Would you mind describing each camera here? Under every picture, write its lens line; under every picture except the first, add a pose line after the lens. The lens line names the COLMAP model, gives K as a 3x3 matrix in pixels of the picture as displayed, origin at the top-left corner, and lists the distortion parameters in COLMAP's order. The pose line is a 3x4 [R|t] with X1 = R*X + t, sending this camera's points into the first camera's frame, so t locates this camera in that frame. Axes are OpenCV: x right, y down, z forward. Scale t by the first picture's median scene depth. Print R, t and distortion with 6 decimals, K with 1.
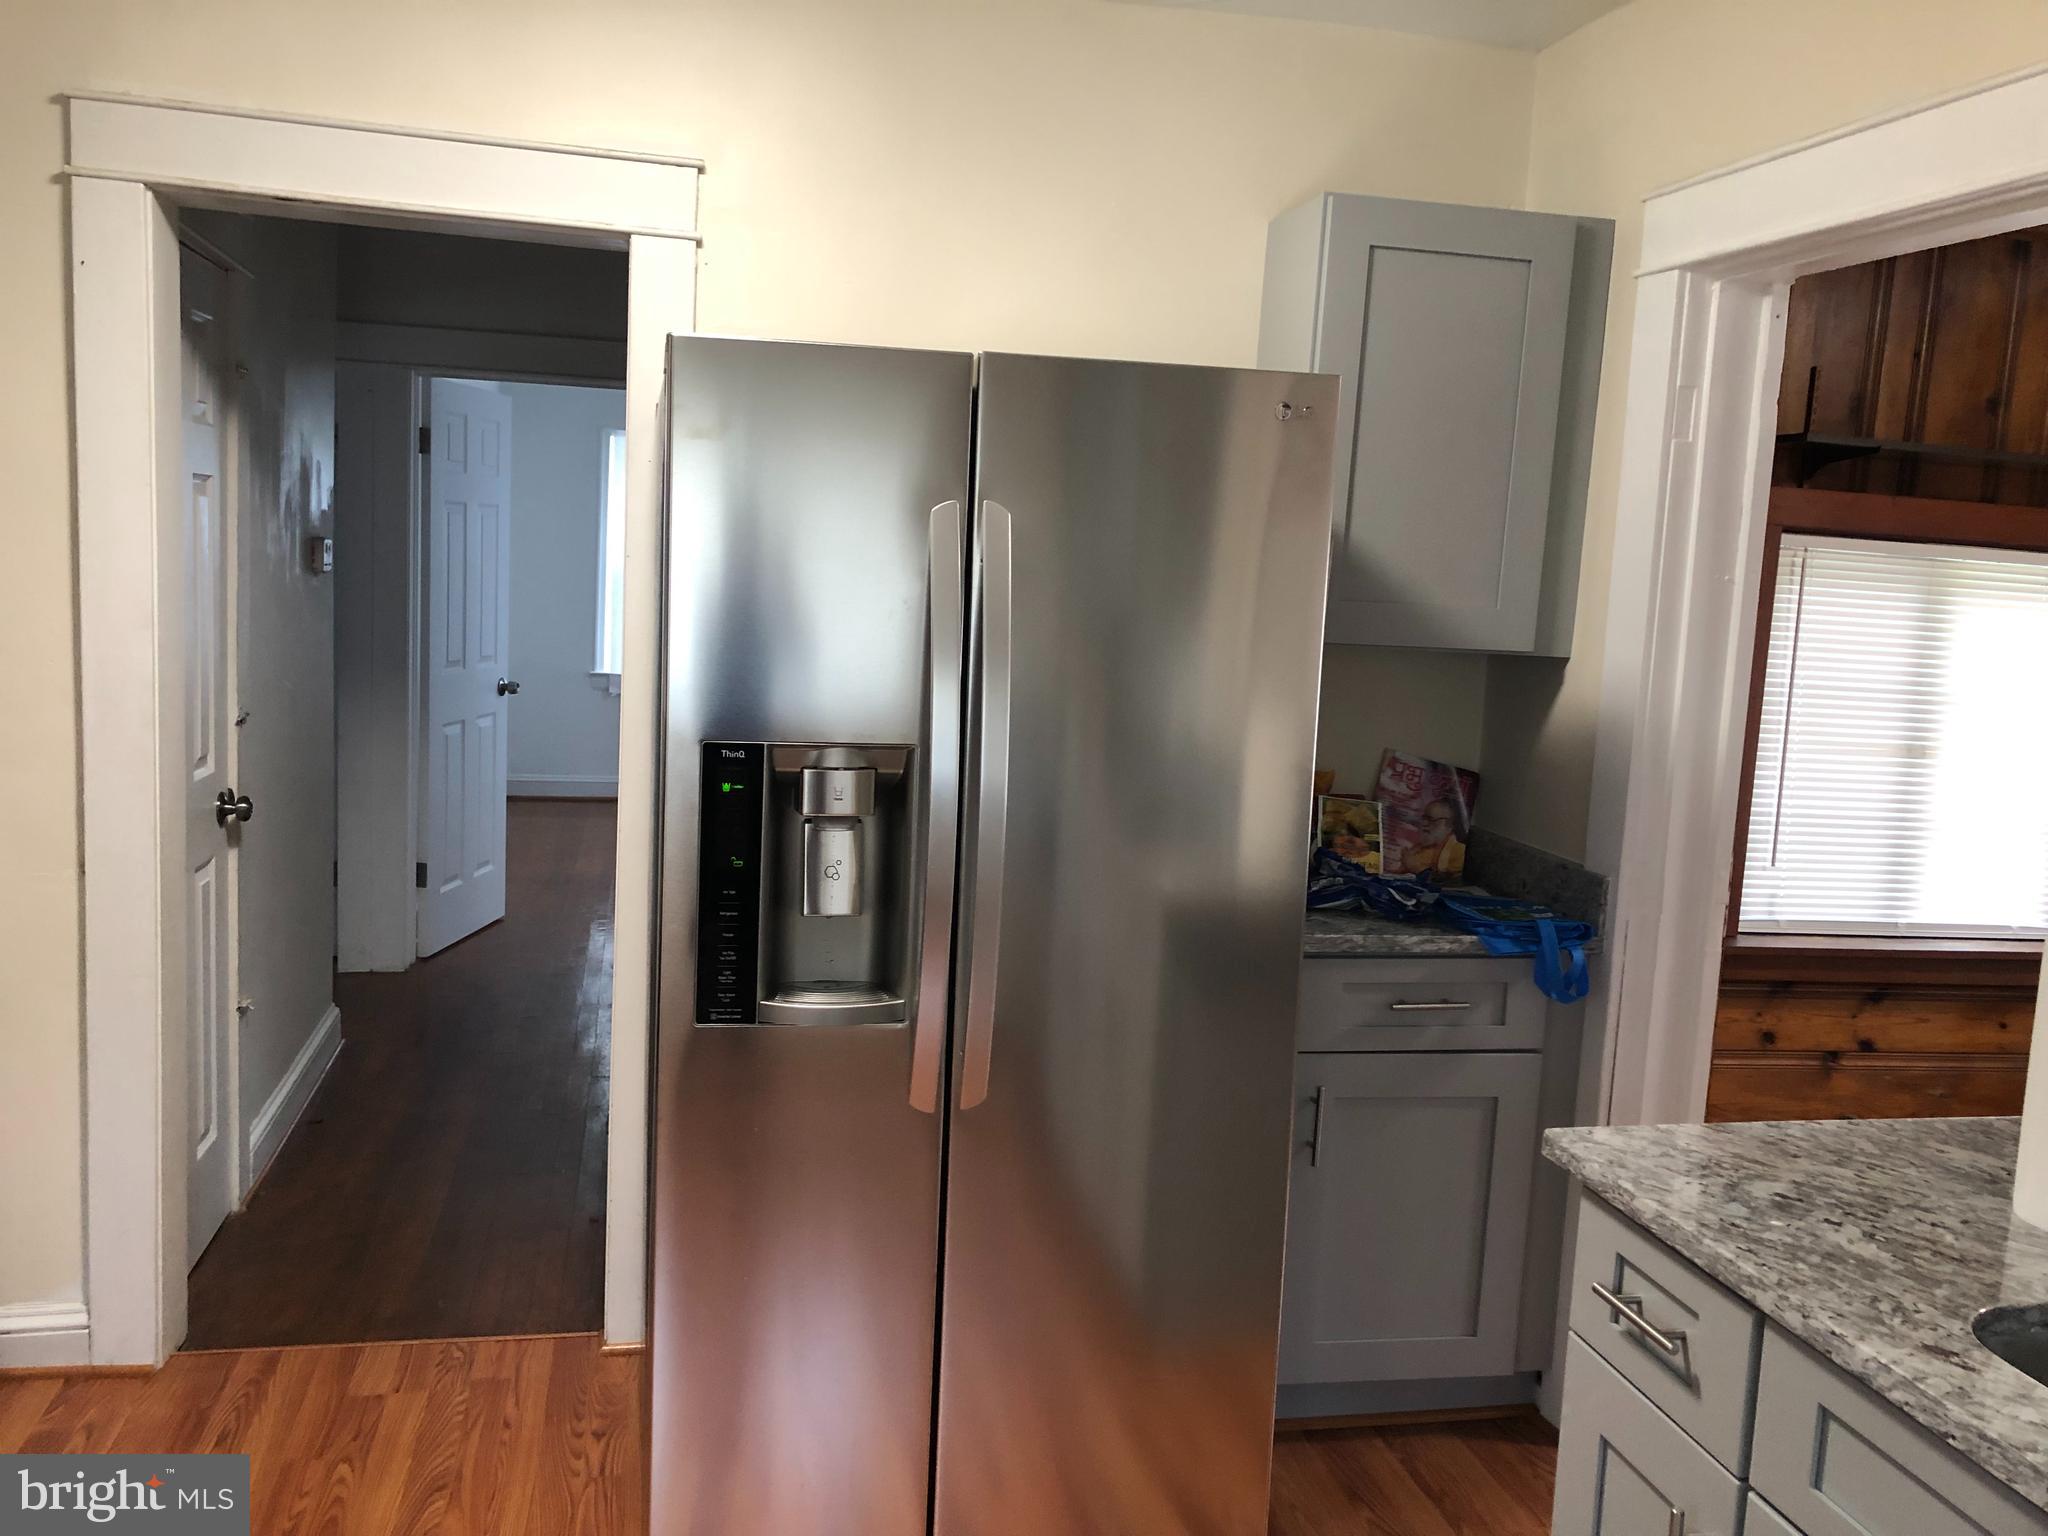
lens RADIAL K [[1665.3, 0, 1020.1], [0, 1665.3, 762.2], [0, 0, 1]] dist [0.015508, 0.007824]
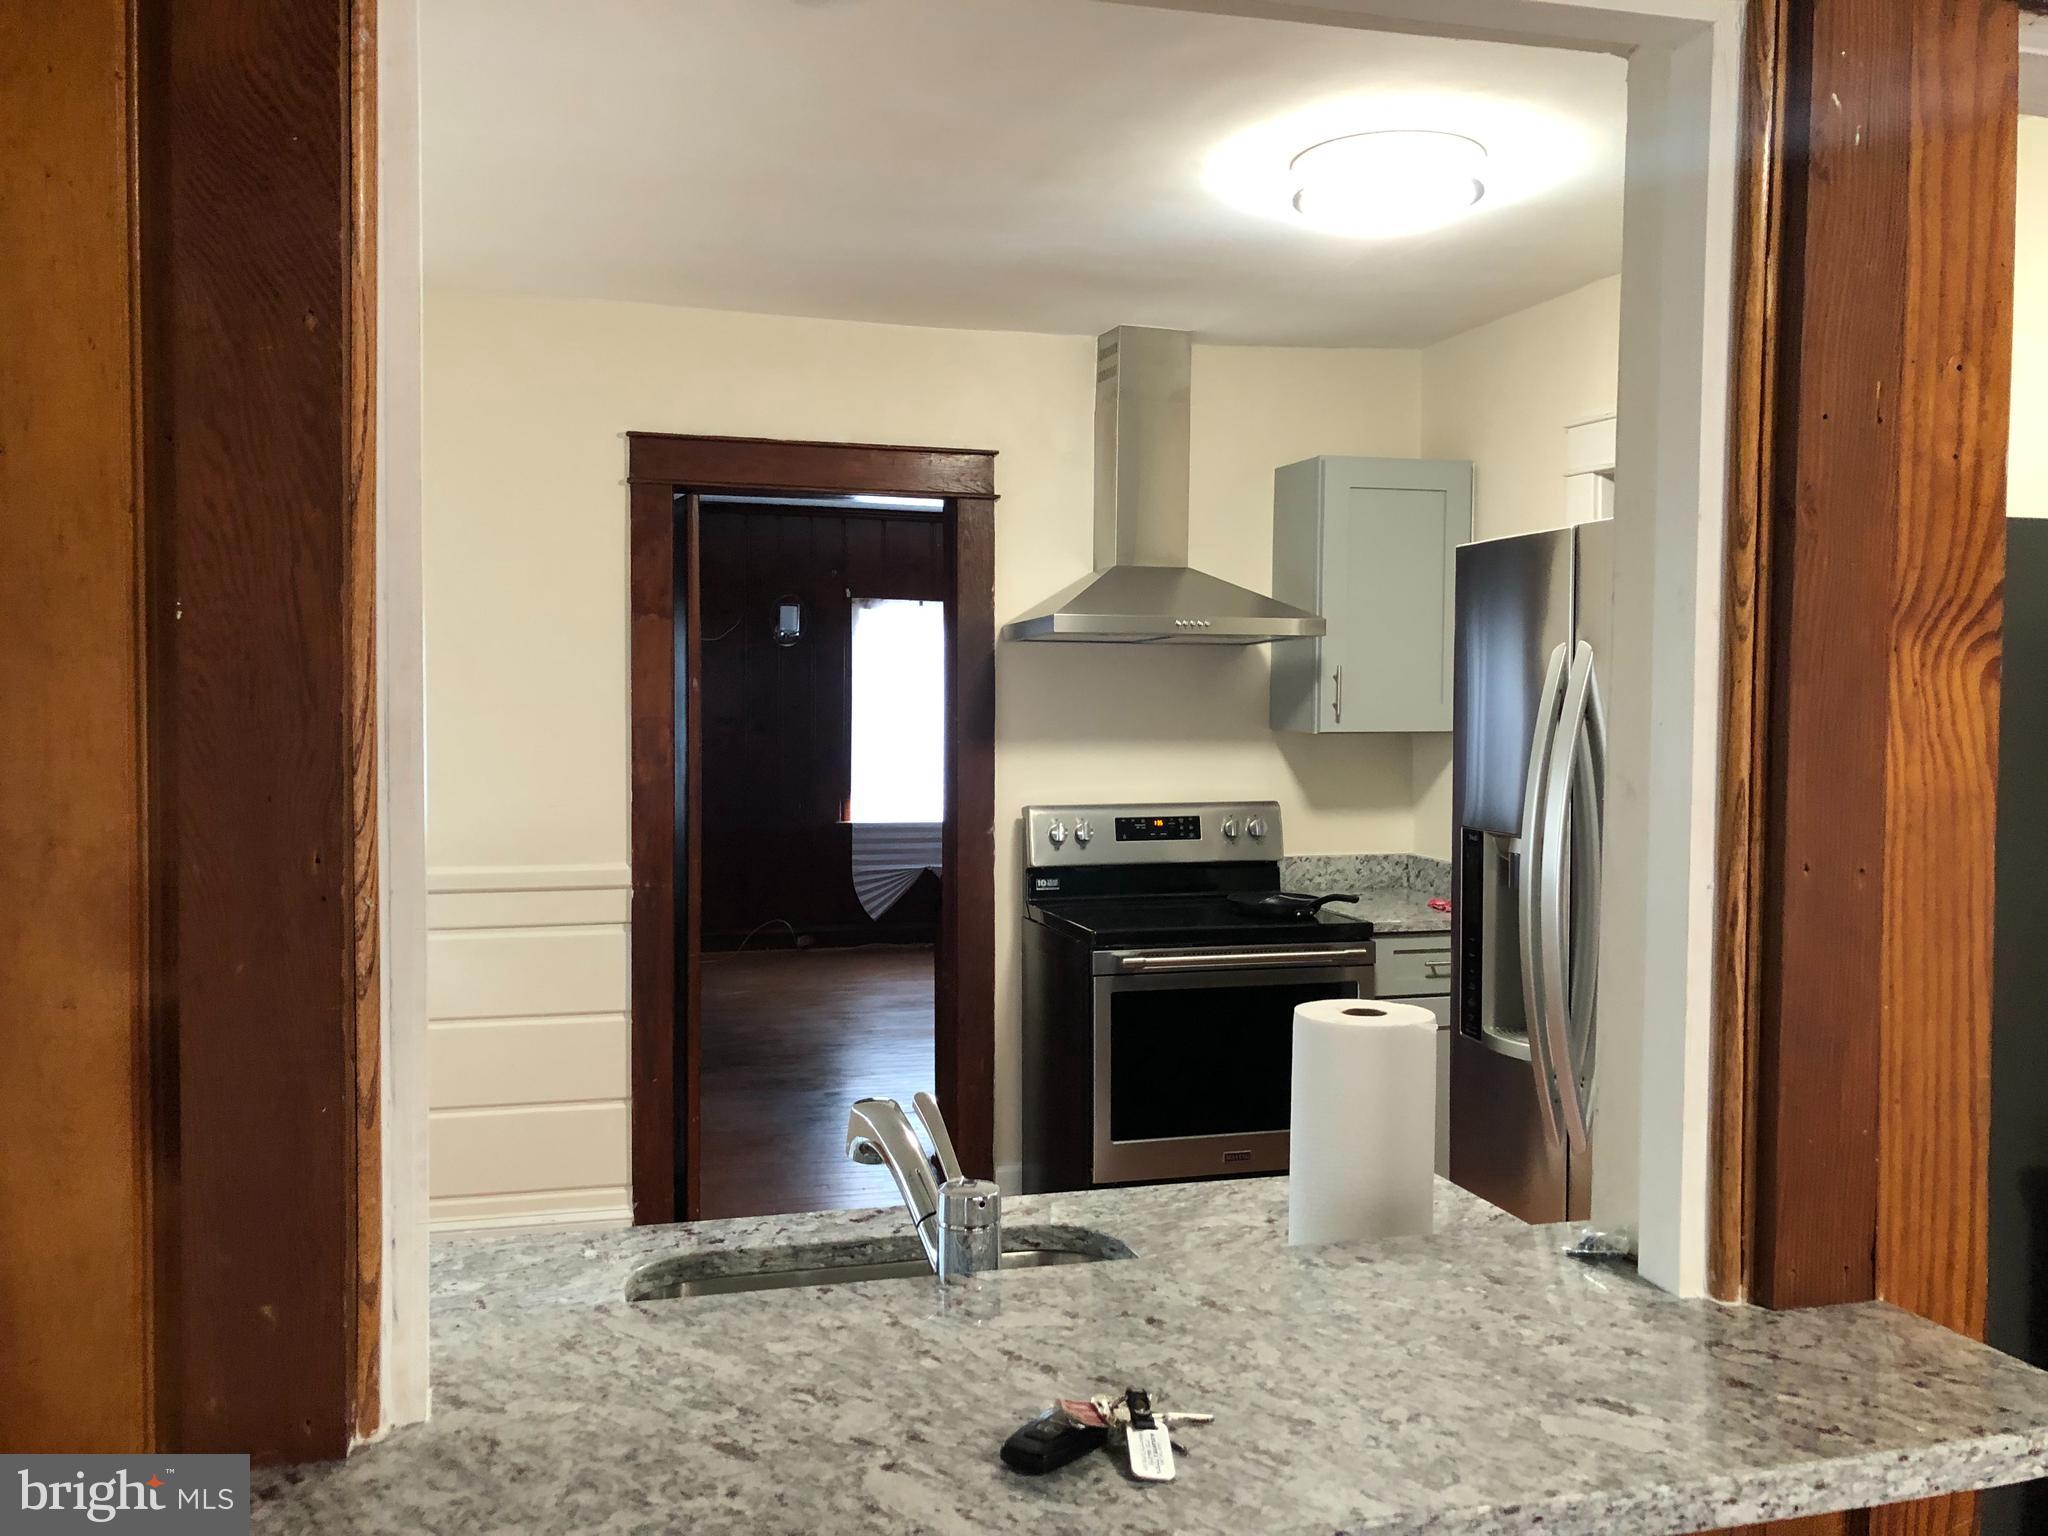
lens RADIAL K [[1665.3, 0, 1020.3], [0, 1665.3, 763.8], [0, 0, 1]] dist [0.015508, 0.007824]
pose [[0.064894, -0.004829, -0.997880, 1.651566], [-0.130632, 0.991342, -0.013293, 0.003968], [0.989305, 0.131218, 0.063701, 0.736771]]
